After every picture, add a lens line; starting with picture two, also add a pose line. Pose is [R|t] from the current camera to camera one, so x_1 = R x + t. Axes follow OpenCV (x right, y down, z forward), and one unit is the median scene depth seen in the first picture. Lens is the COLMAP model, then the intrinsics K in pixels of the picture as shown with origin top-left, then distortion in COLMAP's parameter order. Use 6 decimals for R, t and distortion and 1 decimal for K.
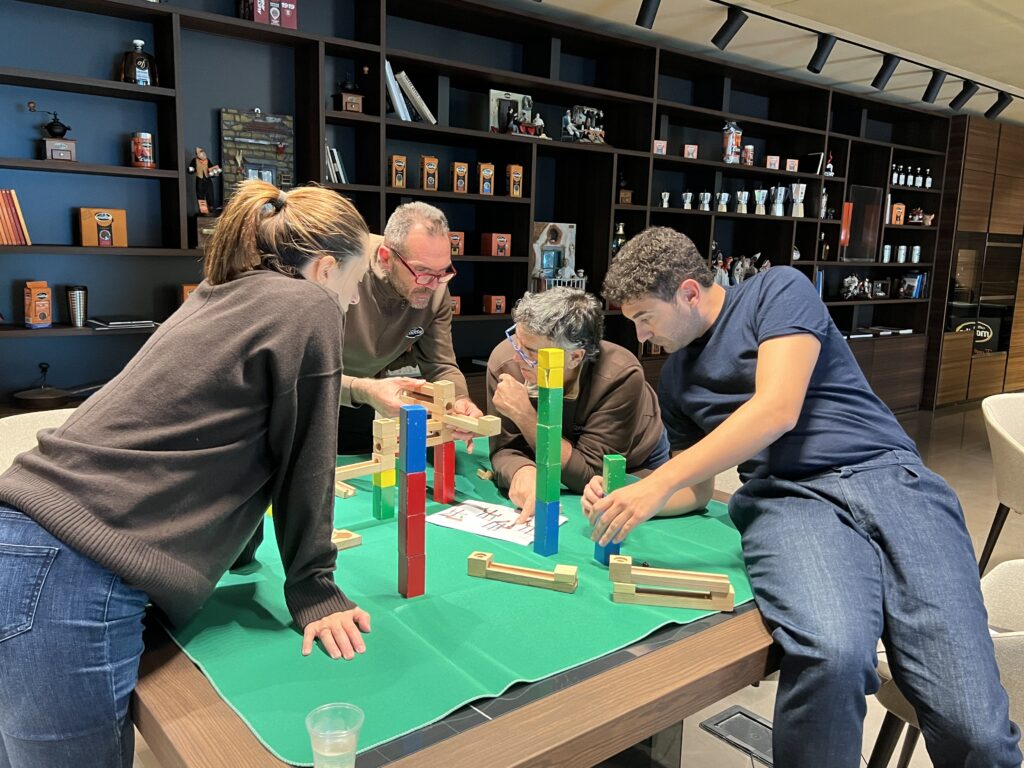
lens RADIAL K [[847.9, 0, 512.0], [0, 847.9, 376.5], [0, 0, 1]] dist [0.030963, -0.015071]
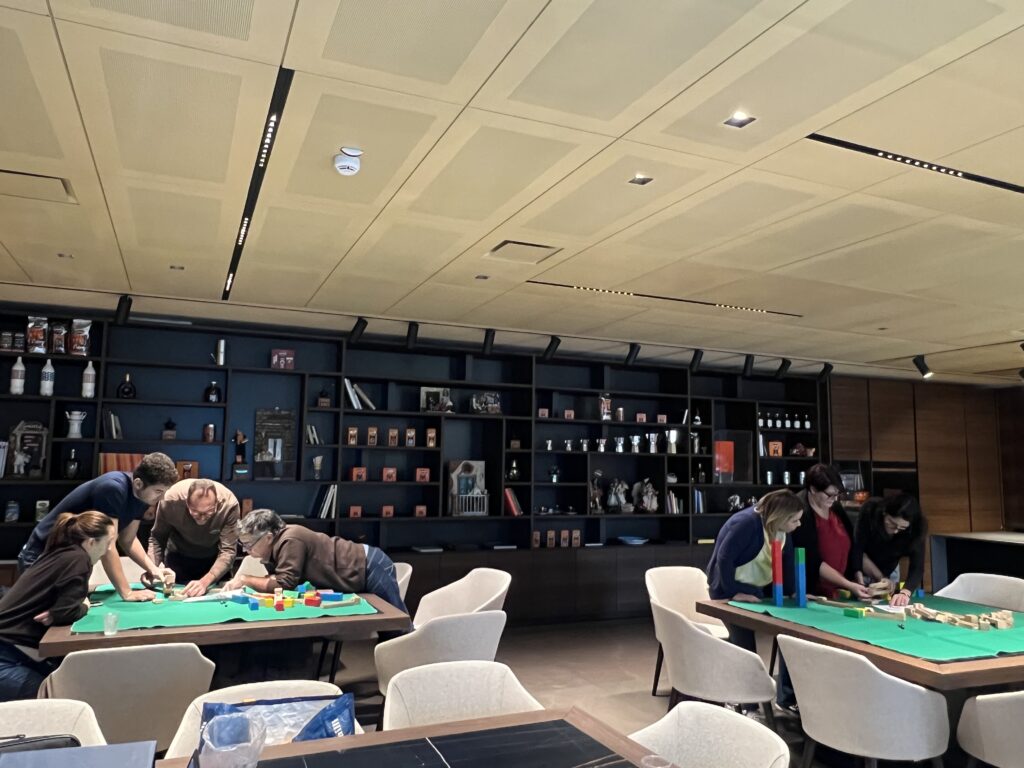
lens RADIAL K [[746.2, 0, 505.9], [0, 746.2, 382.9], [0, 0, 1]] dist [0.007539, -0.003088]
pose [[0.967453, -0.049112, -0.248237, 0.478240], [-0.021863, 0.961096, -0.275349, 0.066006], [0.252103, 0.271814, 0.928742, -0.348396]]
